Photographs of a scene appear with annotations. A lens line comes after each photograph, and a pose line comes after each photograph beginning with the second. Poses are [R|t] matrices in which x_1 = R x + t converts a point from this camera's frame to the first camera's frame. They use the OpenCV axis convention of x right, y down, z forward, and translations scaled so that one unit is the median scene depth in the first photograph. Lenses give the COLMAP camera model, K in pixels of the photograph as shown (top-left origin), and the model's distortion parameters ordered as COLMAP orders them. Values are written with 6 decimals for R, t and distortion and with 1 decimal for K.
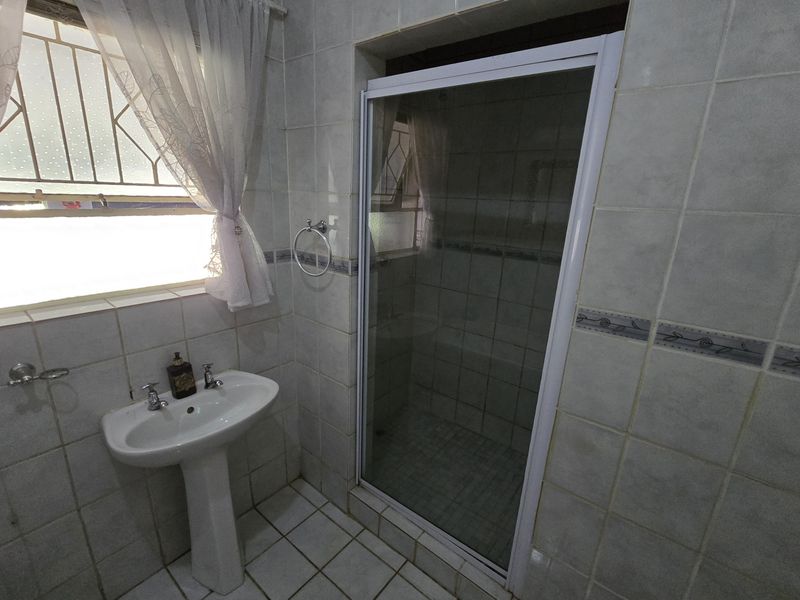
lens RADIAL K [[367.7, 0, 400.0], [0, 367.7, 300.0], [0, 0, 1]] dist [-0.005692, -0.000518]
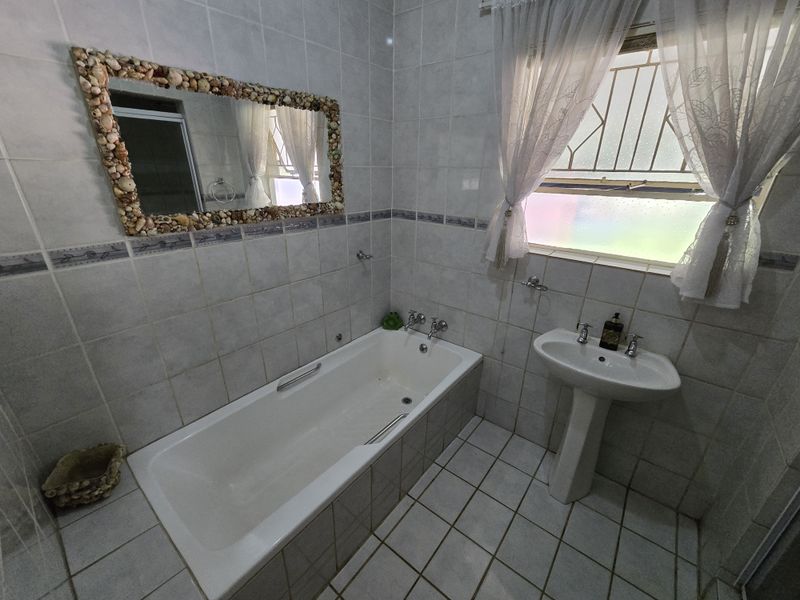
lens RADIAL K [[335.9, 0, 400.0], [0, 335.9, 300.0], [0, 0, 1]] dist [-0.001507, -0.000232]
pose [[-0.002729, 0.327377, -0.944890, 0.423225], [-0.286905, 0.904913, 0.314354, -0.037232], [0.957955, 0.271951, 0.091456, 0.197042]]
